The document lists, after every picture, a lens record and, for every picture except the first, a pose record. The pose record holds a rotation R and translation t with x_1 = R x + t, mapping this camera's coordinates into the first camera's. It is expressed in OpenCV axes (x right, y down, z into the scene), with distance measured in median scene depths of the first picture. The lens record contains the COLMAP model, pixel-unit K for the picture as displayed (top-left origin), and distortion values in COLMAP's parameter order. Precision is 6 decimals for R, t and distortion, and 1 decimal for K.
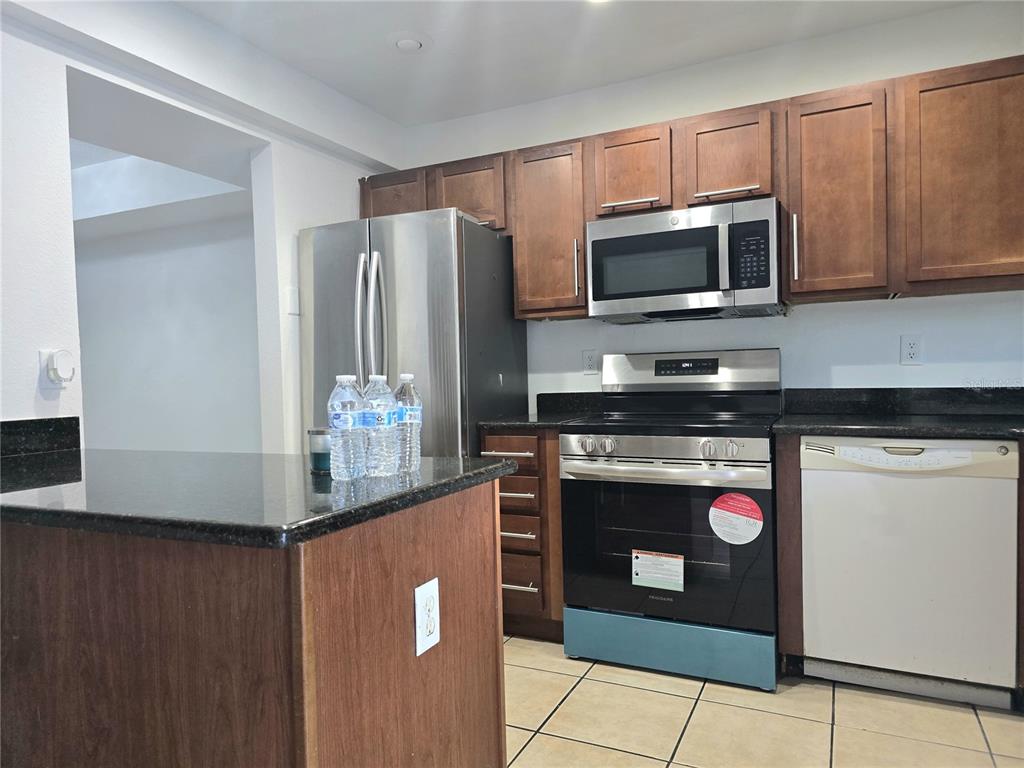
lens RADIAL K [[693.4, 0, 517.1], [0, 693.4, 389.4], [0, 0, 1]] dist [0.077781, -0.068033]
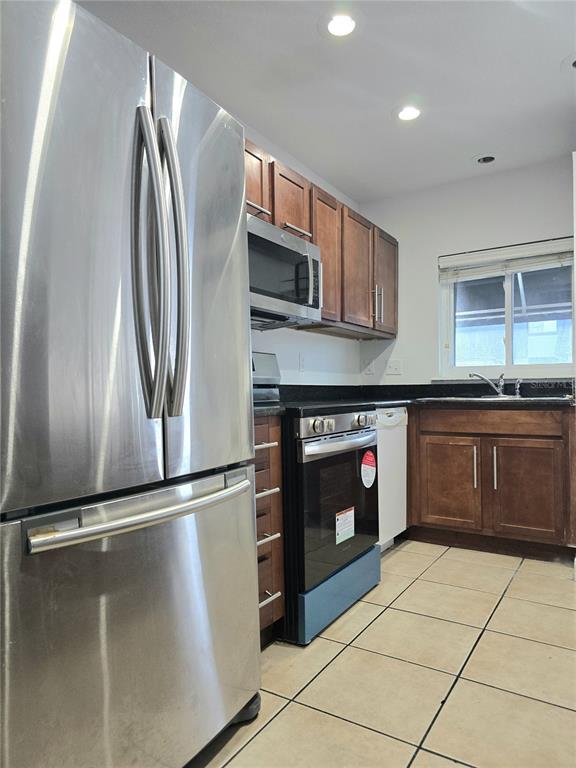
lens RADIAL K [[520.9, 0, 288.0], [0, 520.9, 384.0], [0, 0, 1]] dist [0.088024, 0.000274]
pose [[0.115436, 0.035694, 0.992673, -1.358216], [0.029751, 0.998782, -0.039373, 0.086506], [-0.992869, 0.034078, 0.114233, 1.828959]]
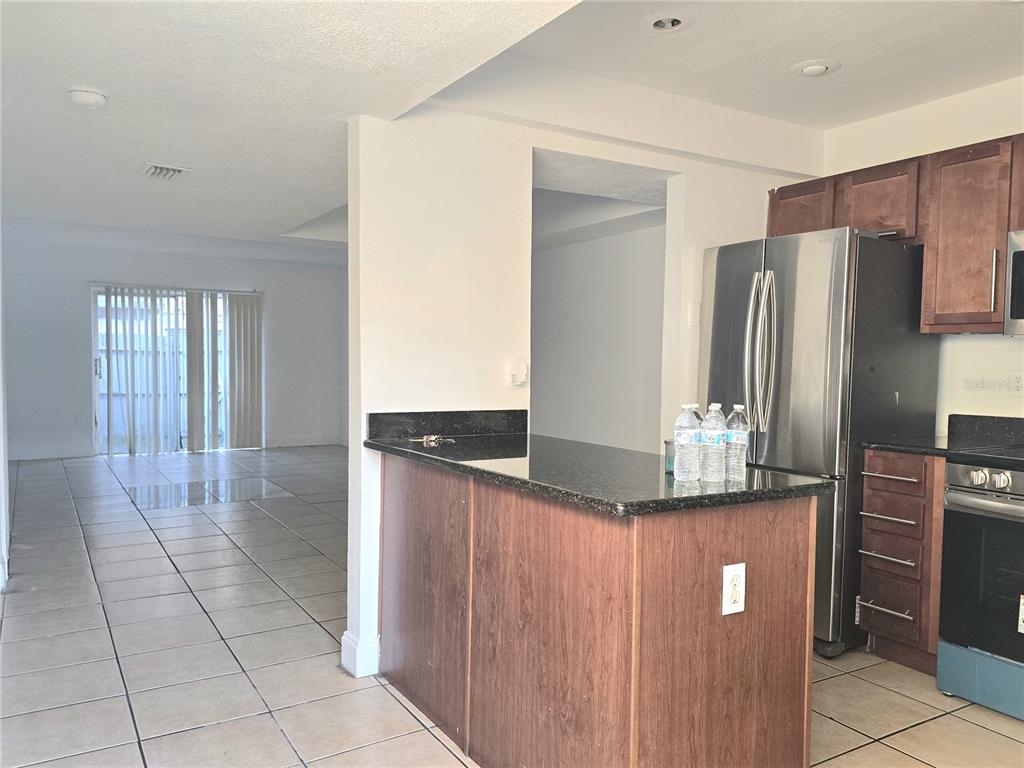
lens RADIAL K [[790.8, 0, 512.0], [0, 790.8, 384.0], [0, 0, 1]] dist [-0.002703, -0.000862]
pose [[0.834210, 0.055319, -0.548664, 0.306696], [-0.049828, 0.998447, 0.024908, -0.079689], [0.549190, 0.006560, 0.835671, -0.471420]]
